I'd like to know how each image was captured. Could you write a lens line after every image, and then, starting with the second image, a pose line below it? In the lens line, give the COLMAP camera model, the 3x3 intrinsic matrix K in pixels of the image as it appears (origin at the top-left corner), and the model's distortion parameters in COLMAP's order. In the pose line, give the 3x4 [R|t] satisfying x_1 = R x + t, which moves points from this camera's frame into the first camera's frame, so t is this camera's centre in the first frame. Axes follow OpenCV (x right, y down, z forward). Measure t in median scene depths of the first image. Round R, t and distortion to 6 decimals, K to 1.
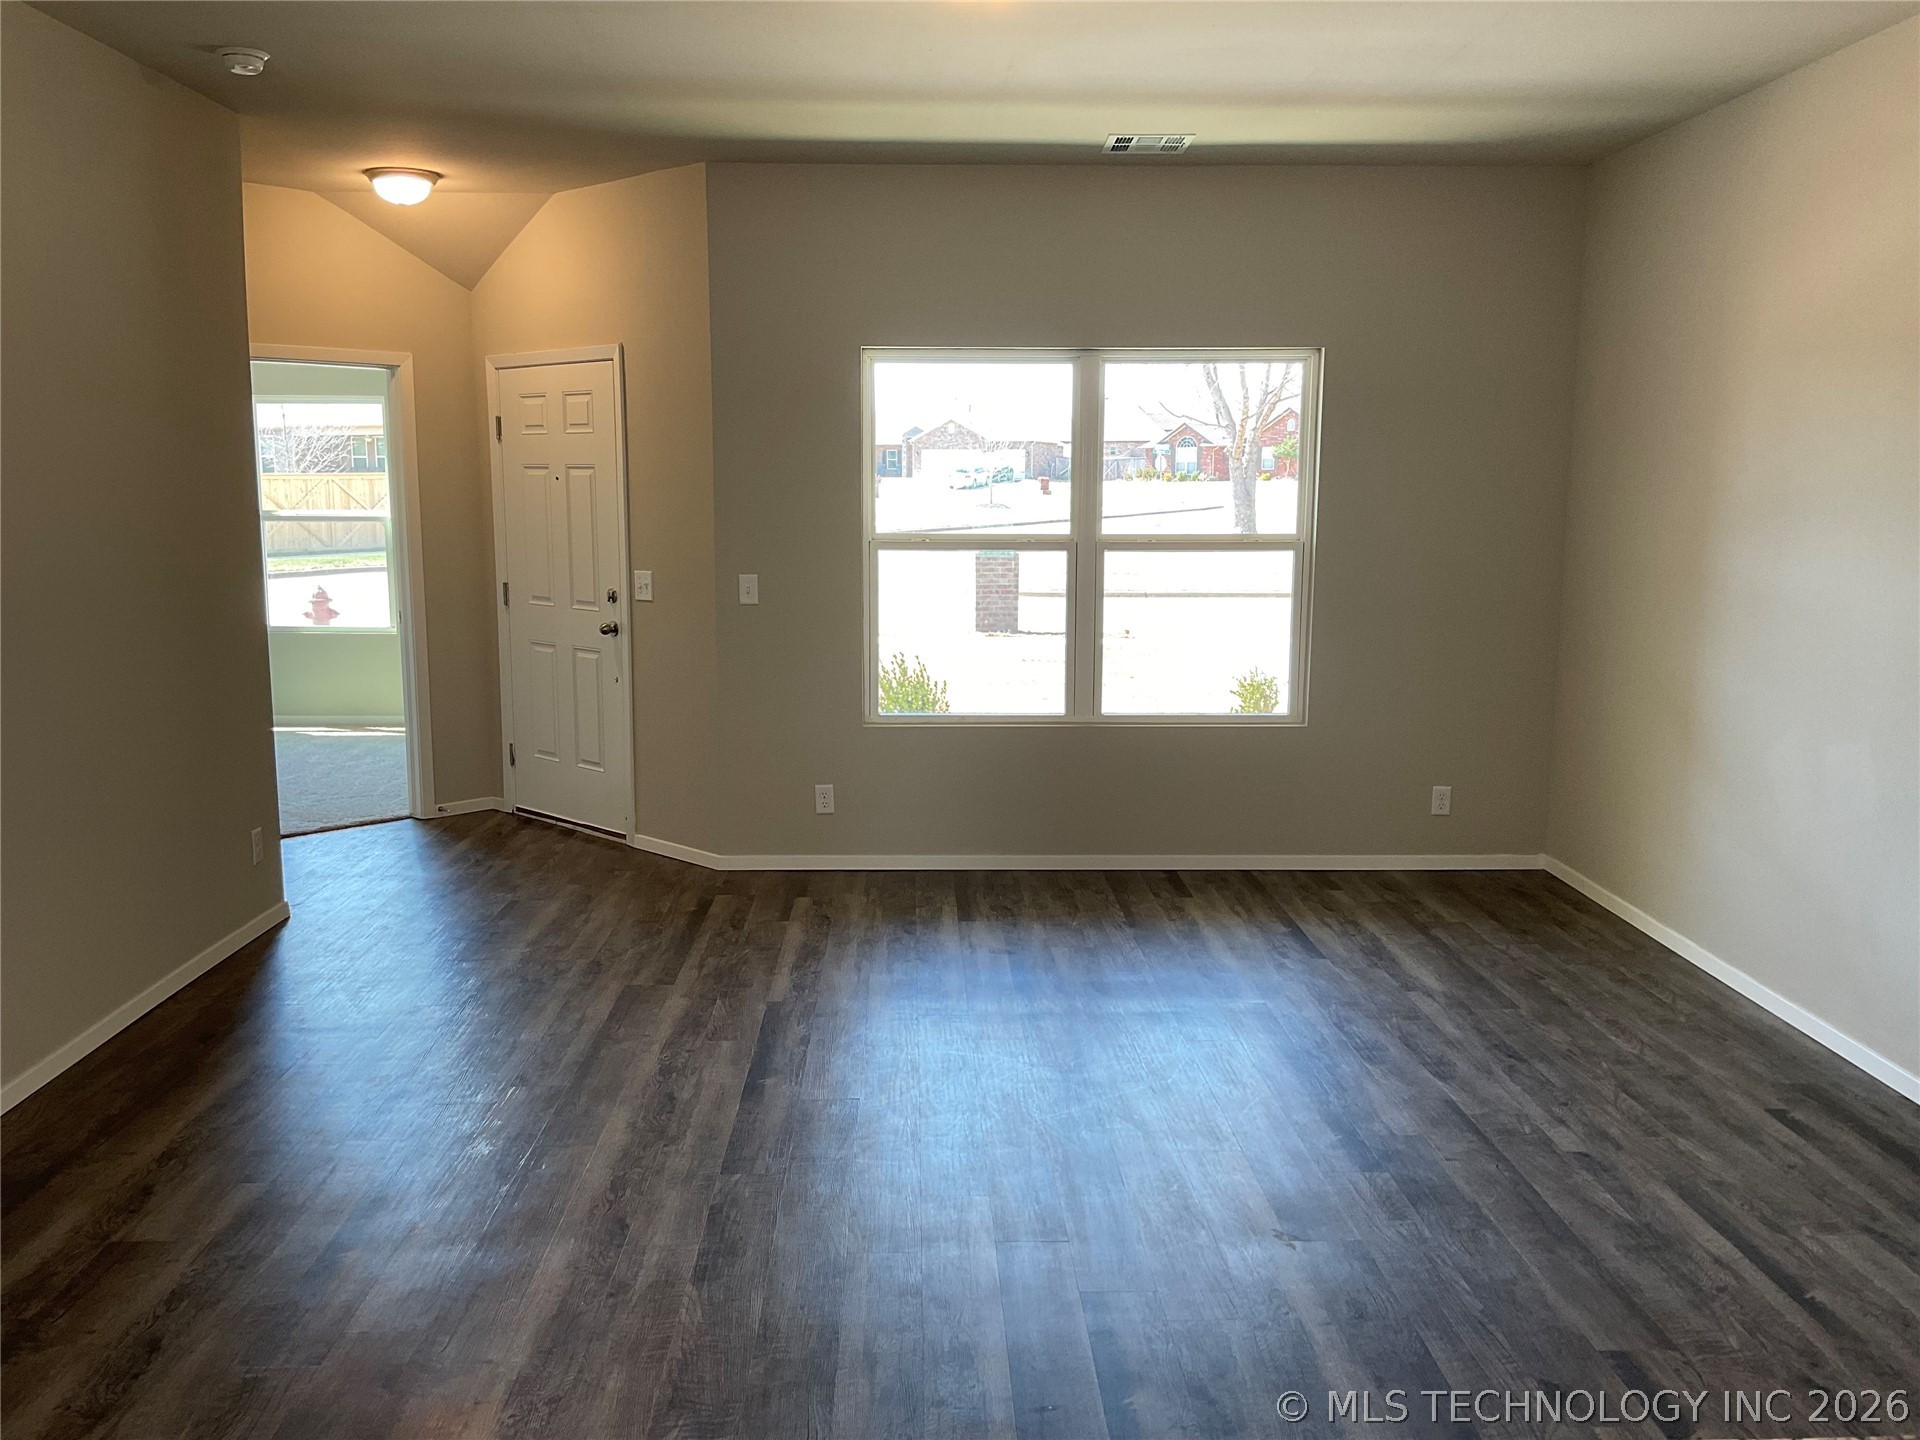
lens RADIAL K [[1581.5, 0, 954.1], [0, 1581.5, 714.9], [0, 0, 1]] dist [0.116277, -0.229872]
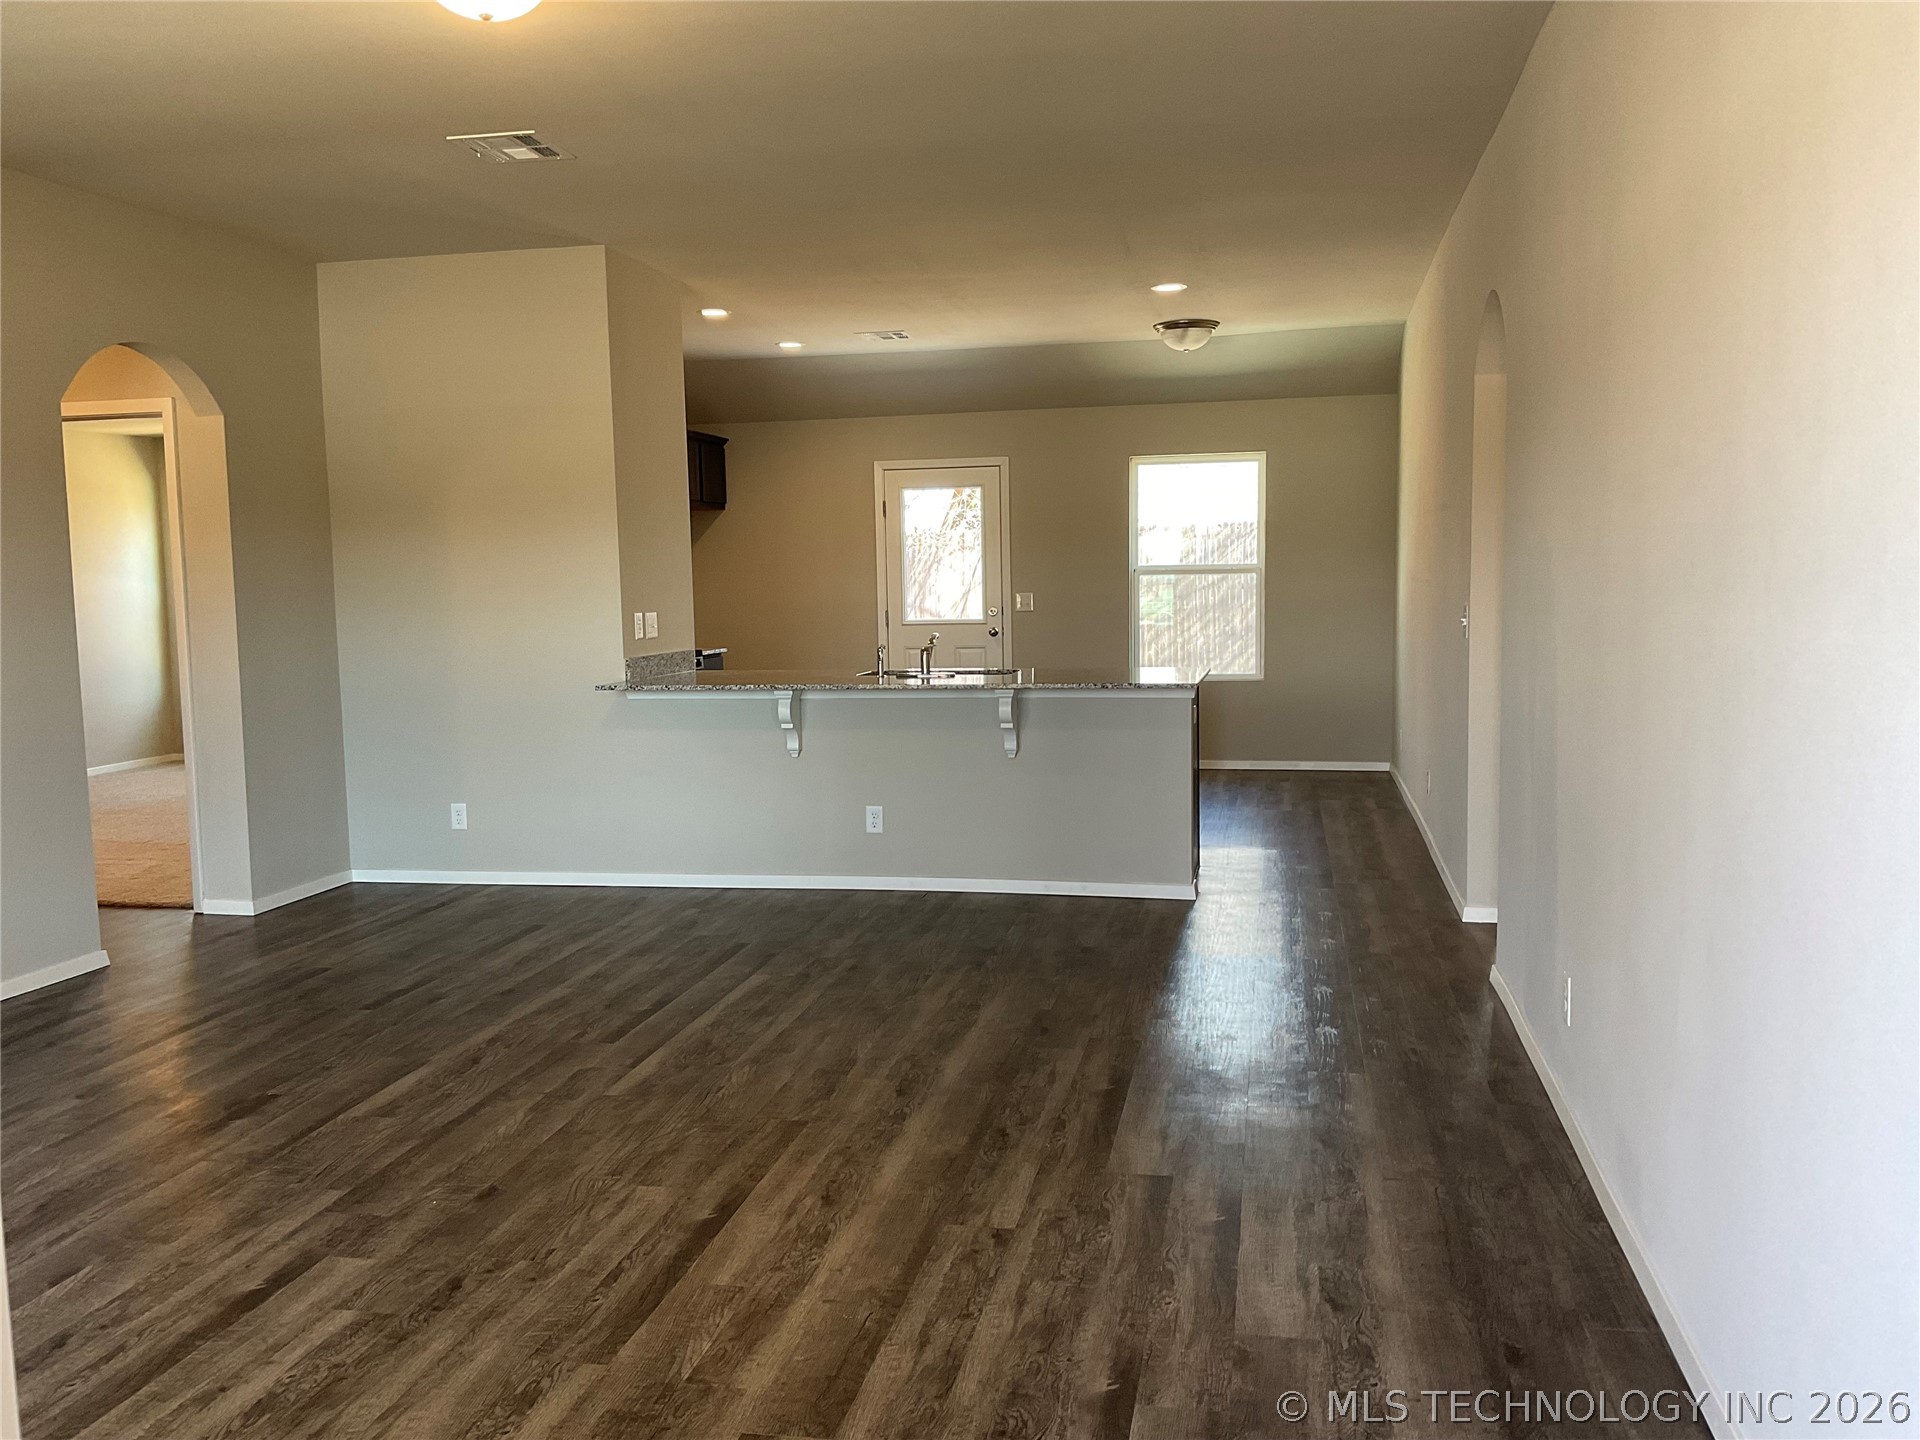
lens RADIAL K [[1581.5, 0, 954.1], [0, 1581.5, 714.9], [0, 0, 1]] dist [0.116277, -0.229872]
pose [[-0.973831, -0.003416, 0.227248, -0.271354], [0.049893, 0.972282, 0.228424, -0.126738], [-0.221729, 0.233784, -0.946668, 1.074996]]
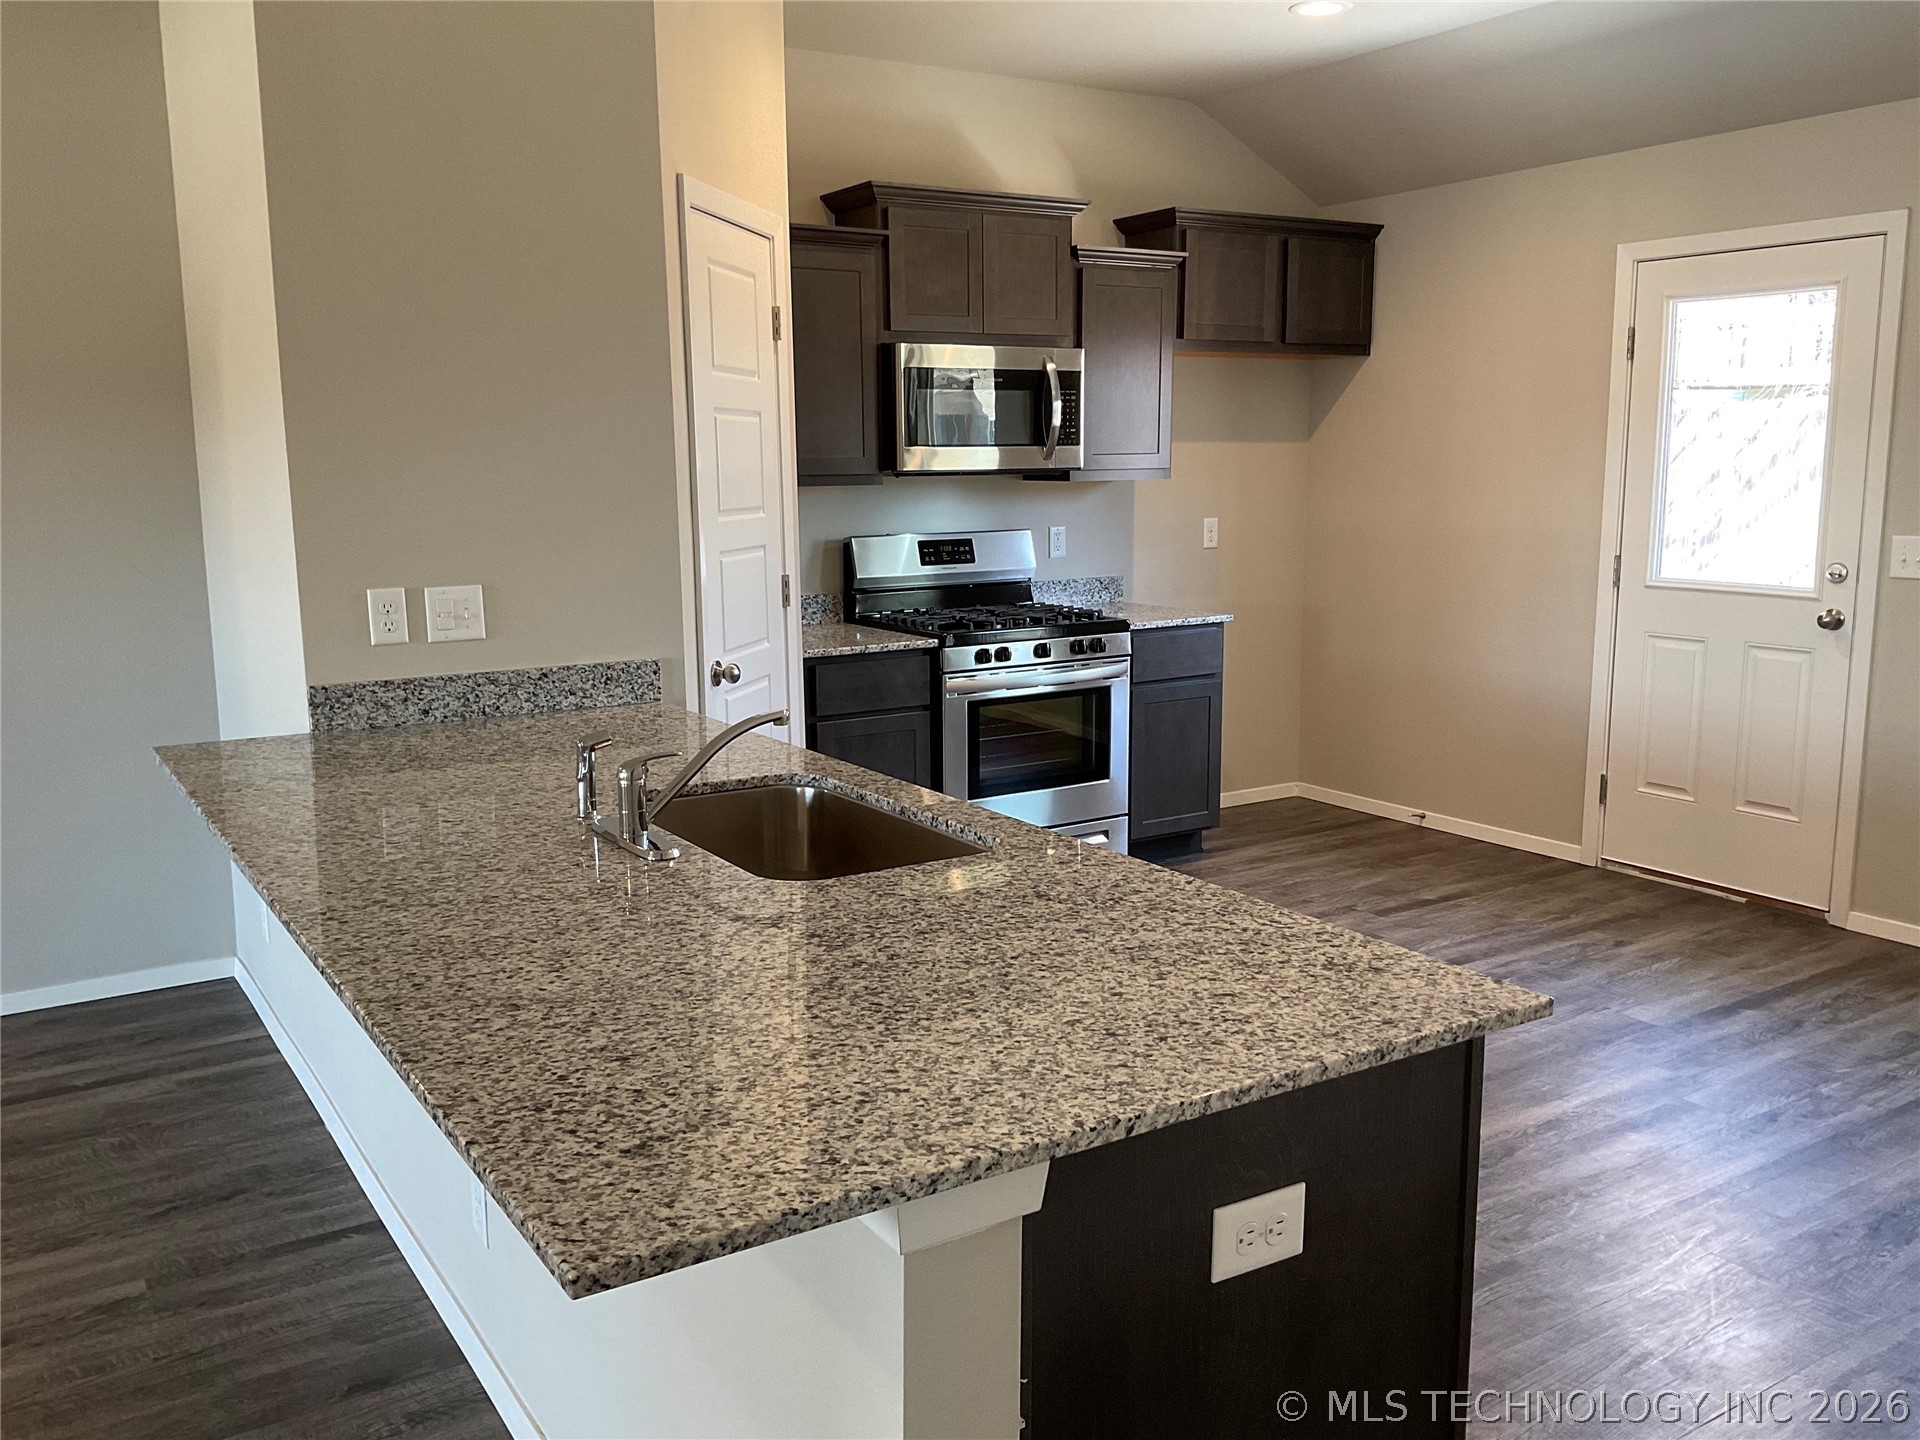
lens RADIAL K [[1581.5, 0, 954.1], [0, 1581.5, 714.9], [0, 0, 1]] dist [0.116277, -0.229872]
pose [[-0.517361, -0.138872, 0.844424, -0.360289], [0.131893, 0.962016, 0.239019, -0.019544], [-0.845542, 0.235033, -0.479393, 0.194078]]
